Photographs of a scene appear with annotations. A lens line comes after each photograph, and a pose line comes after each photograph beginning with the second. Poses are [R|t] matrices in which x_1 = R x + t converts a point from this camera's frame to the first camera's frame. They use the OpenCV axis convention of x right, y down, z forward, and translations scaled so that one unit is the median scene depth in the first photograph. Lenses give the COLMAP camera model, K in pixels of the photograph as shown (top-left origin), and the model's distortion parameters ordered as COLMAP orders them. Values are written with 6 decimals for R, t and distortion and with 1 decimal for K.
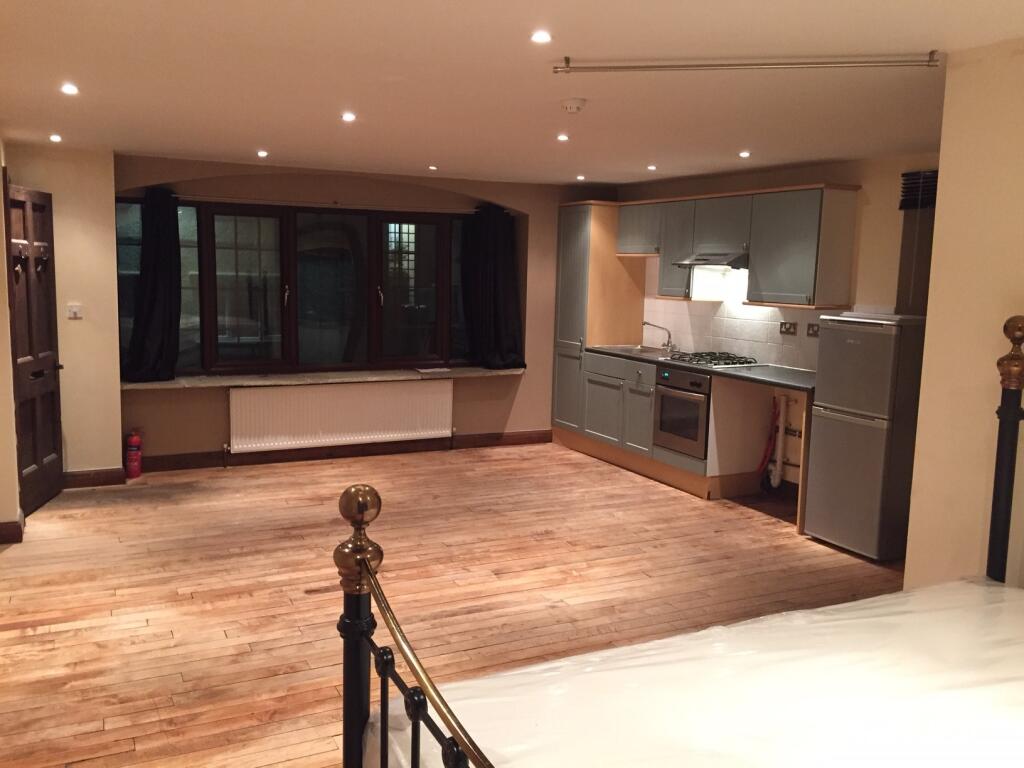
lens RADIAL K [[877.7, 0, 512.0], [0, 877.7, 384.0], [0, 0, 1]] dist [0.061025, -0.103100]
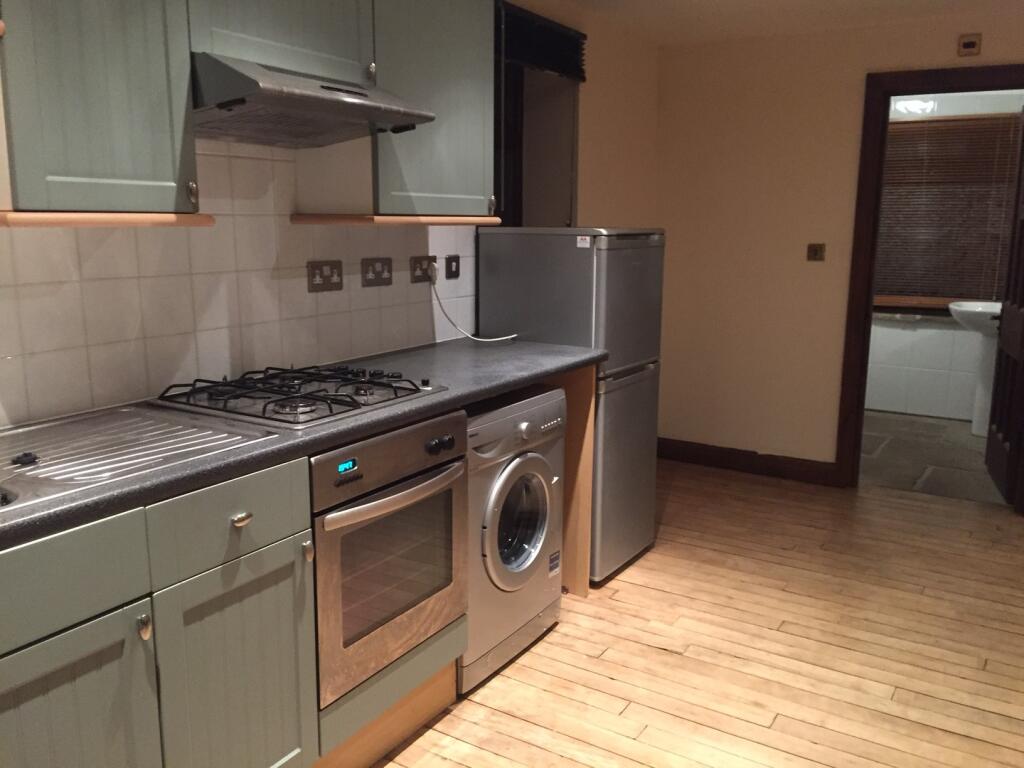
lens RADIAL K [[877.3, 0, 512.0], [0, 877.3, 384.0], [0, 0, 1]] dist [0.085201, -0.113995]
pose [[-0.531487, -0.180357, 0.827643, -0.097995], [0.089057, 0.959757, 0.266337, -0.110589], [-0.842372, 0.215263, -0.494036, 1.064418]]
